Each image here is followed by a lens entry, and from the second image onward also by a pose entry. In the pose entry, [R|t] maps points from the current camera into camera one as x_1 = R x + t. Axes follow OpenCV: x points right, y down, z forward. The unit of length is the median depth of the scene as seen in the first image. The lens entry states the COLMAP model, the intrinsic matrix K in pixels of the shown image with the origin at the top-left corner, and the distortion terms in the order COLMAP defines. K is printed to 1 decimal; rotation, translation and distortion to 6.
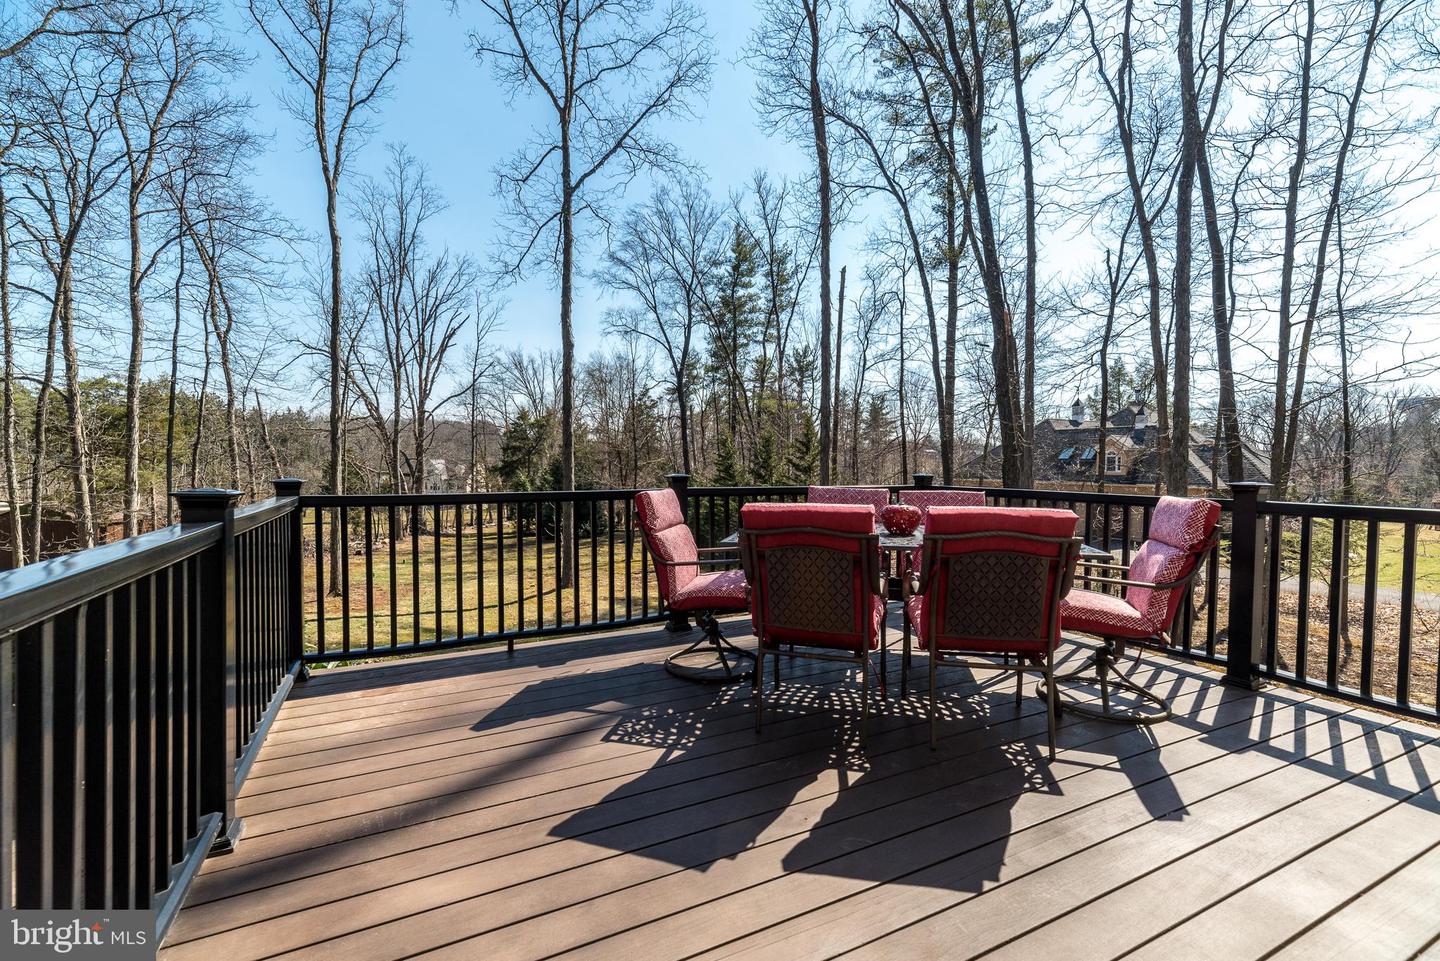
lens RADIAL K [[633.5, 0, 727.1], [0, 633.5, 480.2], [0, 0, 1]] dist [0.006713, 0.000739]
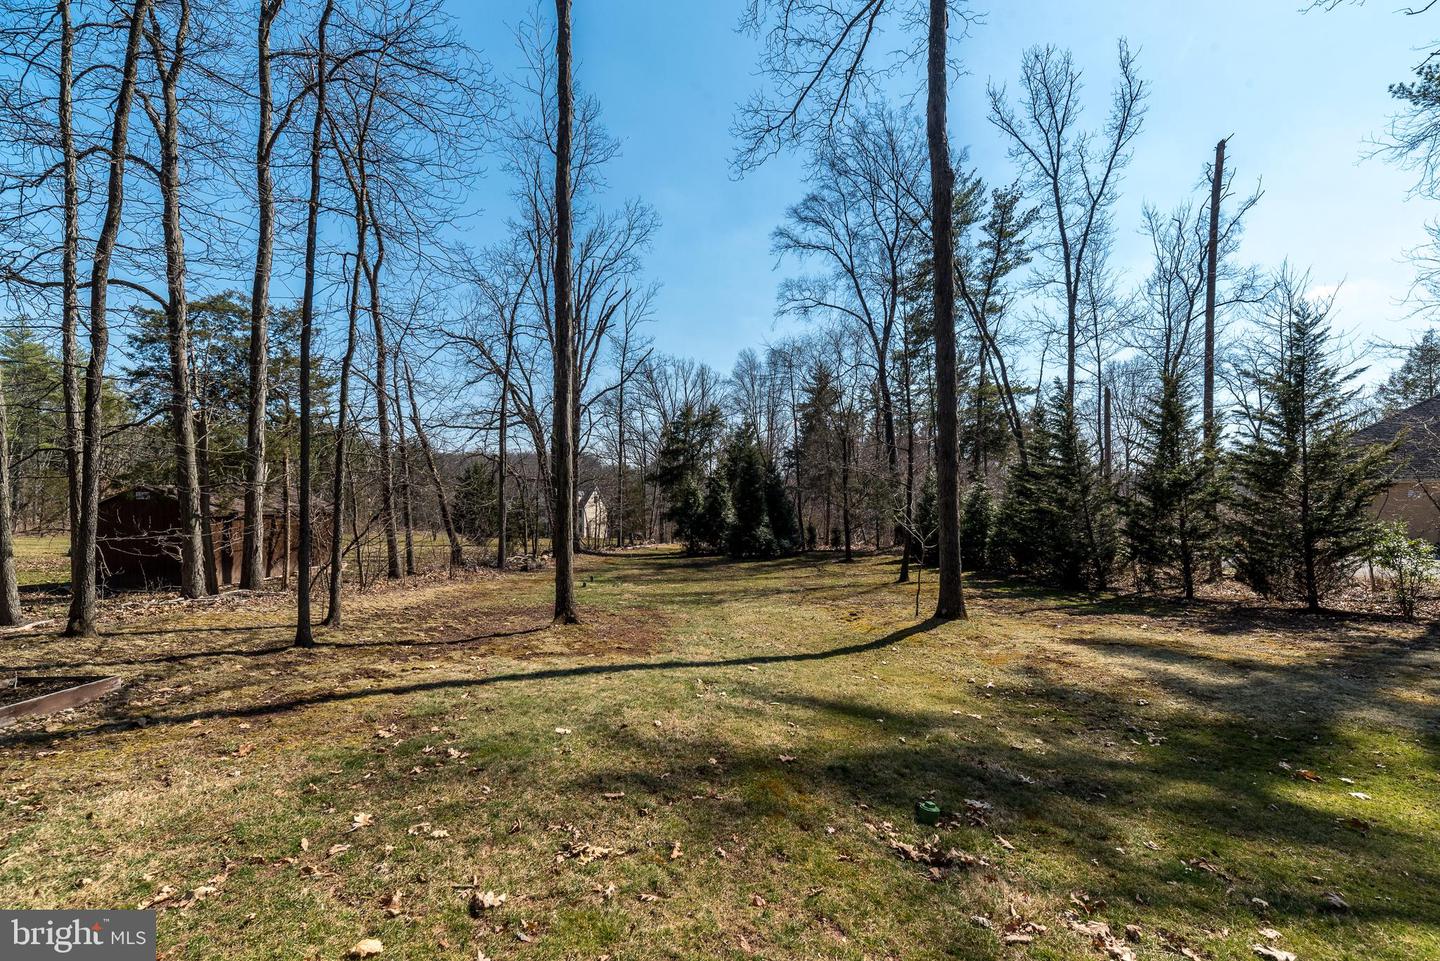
lens RADIAL K [[633.5, 0, 717.4], [0, 633.5, 504.7], [0, 0, 1]] dist [0.006713, 0.000739]
pose [[0.989194, -0.004840, -0.146535, -0.167186], [0.001865, 0.999789, -0.020437, 0.038303], [0.146603, 0.019943, 0.988994, 0.192872]]
